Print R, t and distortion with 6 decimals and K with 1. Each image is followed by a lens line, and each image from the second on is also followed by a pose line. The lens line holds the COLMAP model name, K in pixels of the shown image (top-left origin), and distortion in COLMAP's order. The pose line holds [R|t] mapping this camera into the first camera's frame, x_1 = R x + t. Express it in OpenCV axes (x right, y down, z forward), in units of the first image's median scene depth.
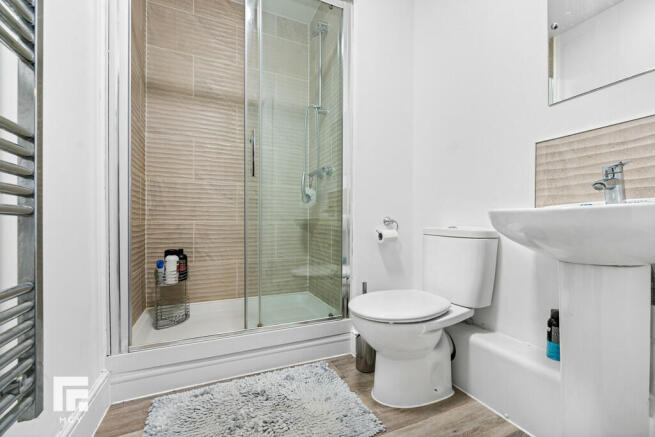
lens RADIAL K [[267.6, 0, 329.3], [0, 267.6, 225.9], [0, 0, 1]] dist [0.003362, -0.000401]
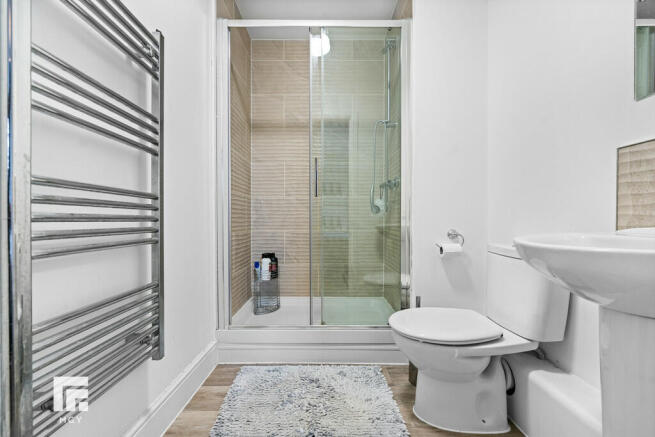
lens RADIAL K [[267.6, 0, 329.3], [0, 267.6, 225.9], [0, 0, 1]] dist [0.003362, -0.000401]
pose [[0.918764, 0.004652, -0.394779, 0.246428], [-0.002370, 0.999978, 0.006268, -0.067066], [0.394799, -0.004823, 0.918755, -0.063021]]
